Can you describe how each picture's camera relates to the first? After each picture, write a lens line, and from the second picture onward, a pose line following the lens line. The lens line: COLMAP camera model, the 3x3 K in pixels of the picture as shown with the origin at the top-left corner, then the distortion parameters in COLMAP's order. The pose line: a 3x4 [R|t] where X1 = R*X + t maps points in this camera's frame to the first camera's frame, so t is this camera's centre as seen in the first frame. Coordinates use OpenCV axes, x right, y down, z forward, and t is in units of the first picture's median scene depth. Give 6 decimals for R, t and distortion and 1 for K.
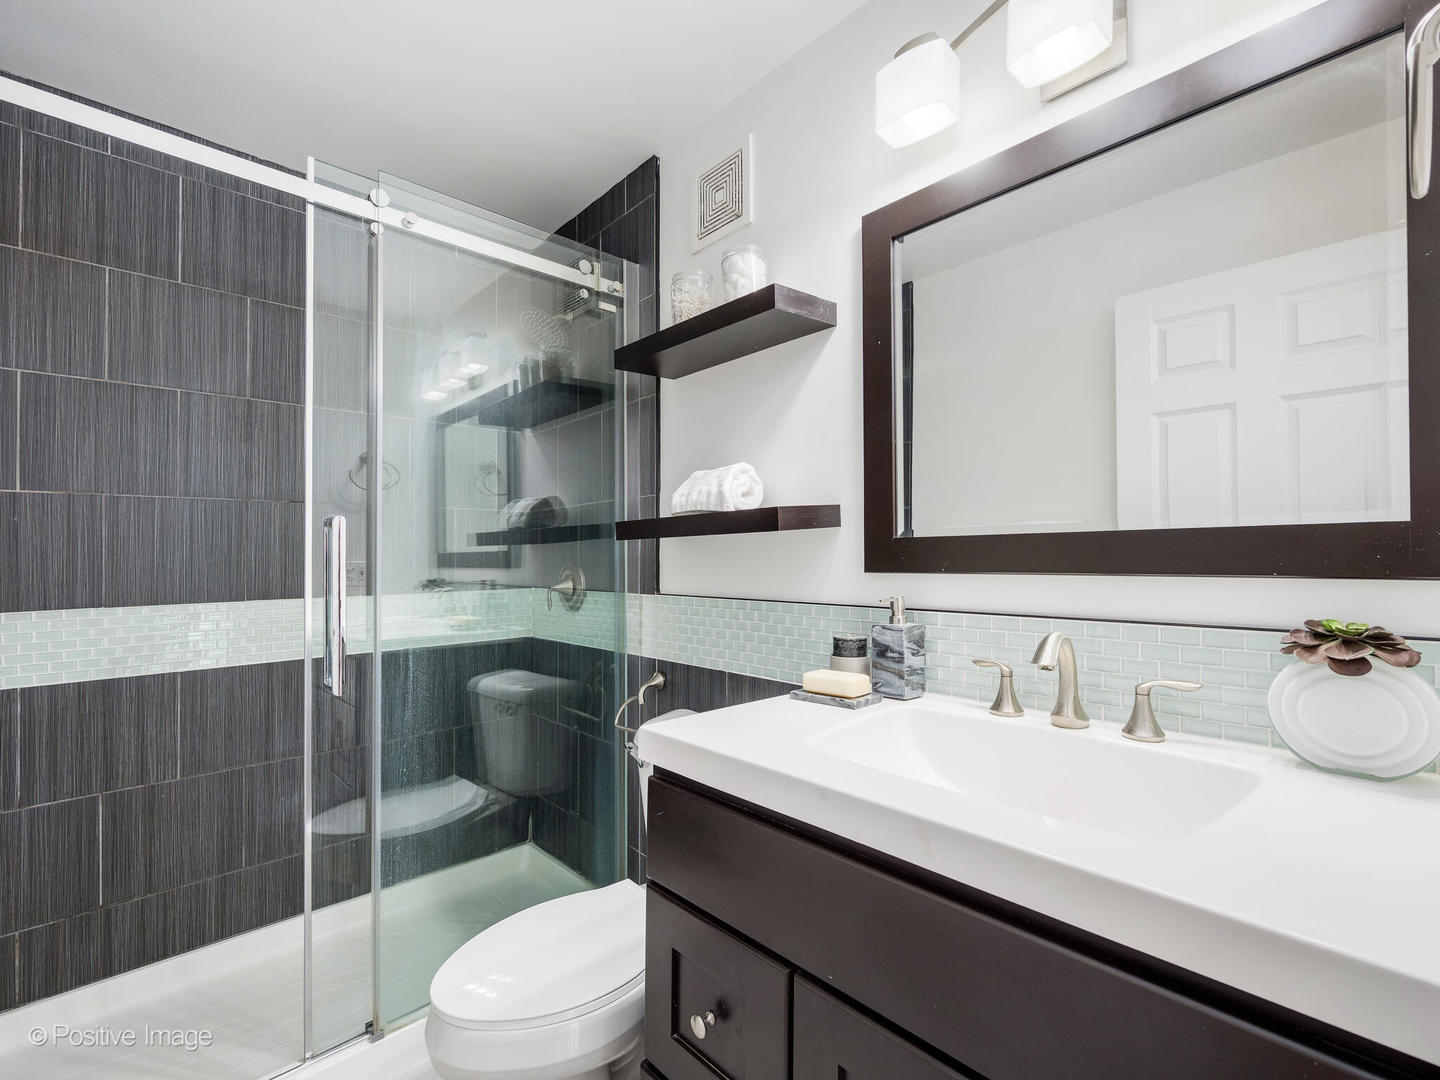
lens RADIAL K [[657.1, 0, 724.9], [0, 657.1, 547.4], [0, 0, 1]] dist [-0.002206, 0.000241]
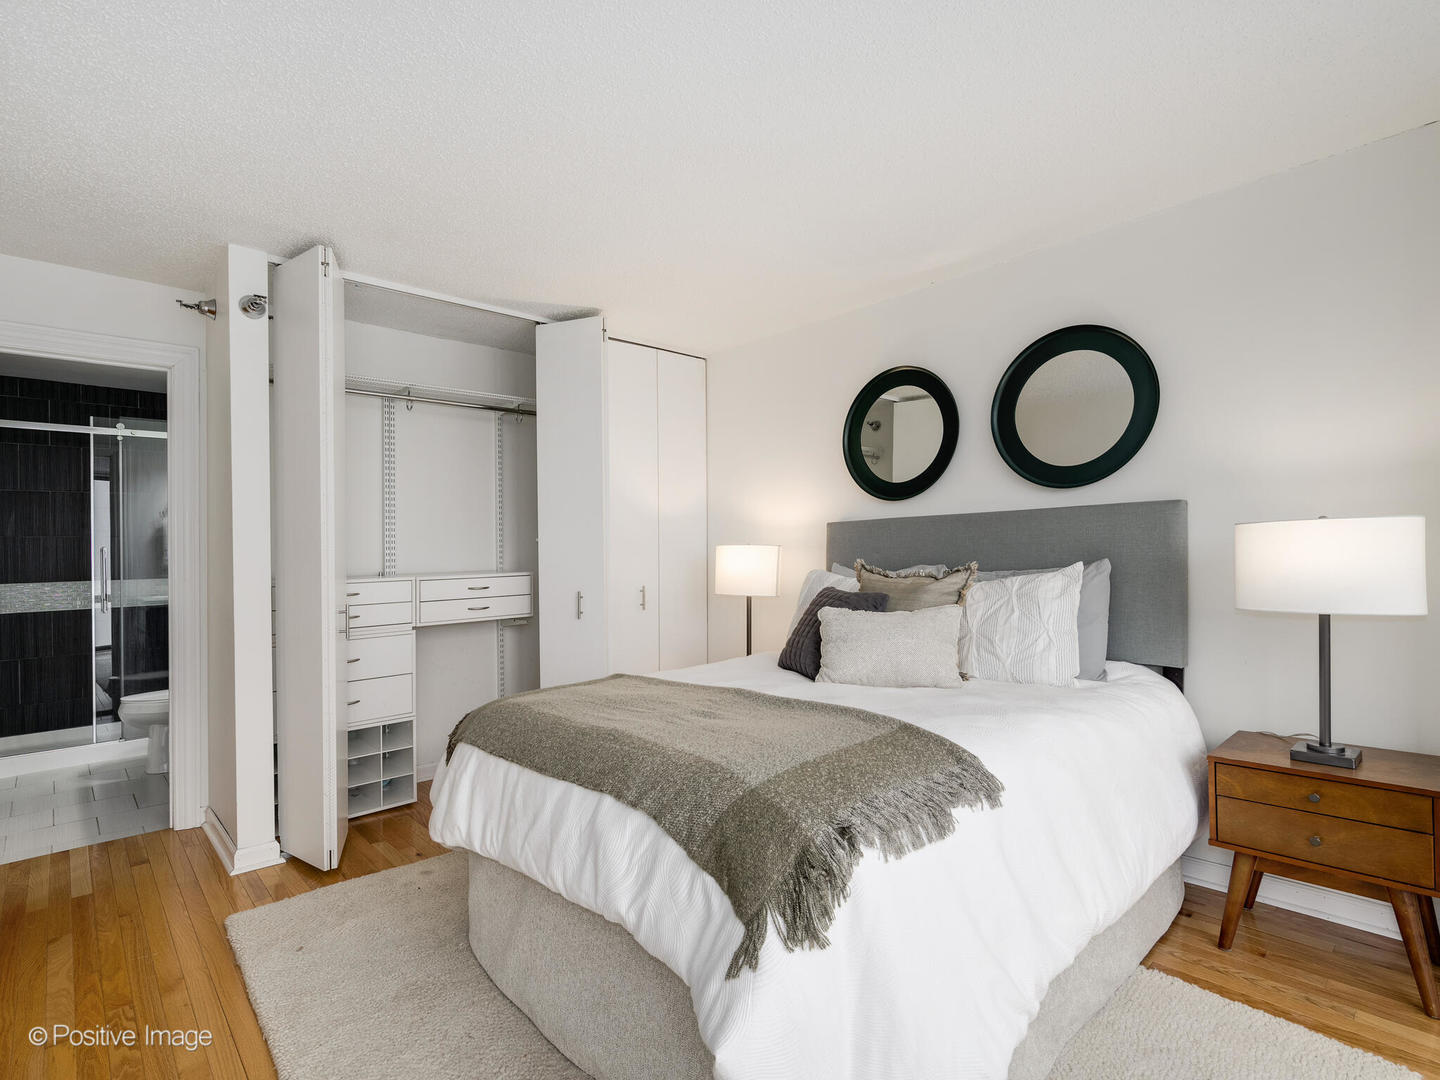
lens RADIAL K [[709.5, 0, 714.7], [0, 709.5, 541.1], [0, 0, 1]] dist [-0.004468, 0.000417]
pose [[0.999853, -0.013306, 0.010770, 1.581061], [0.013262, 0.999903, 0.004151, -0.043177], [-0.010825, -0.004007, 0.999933, -1.623120]]
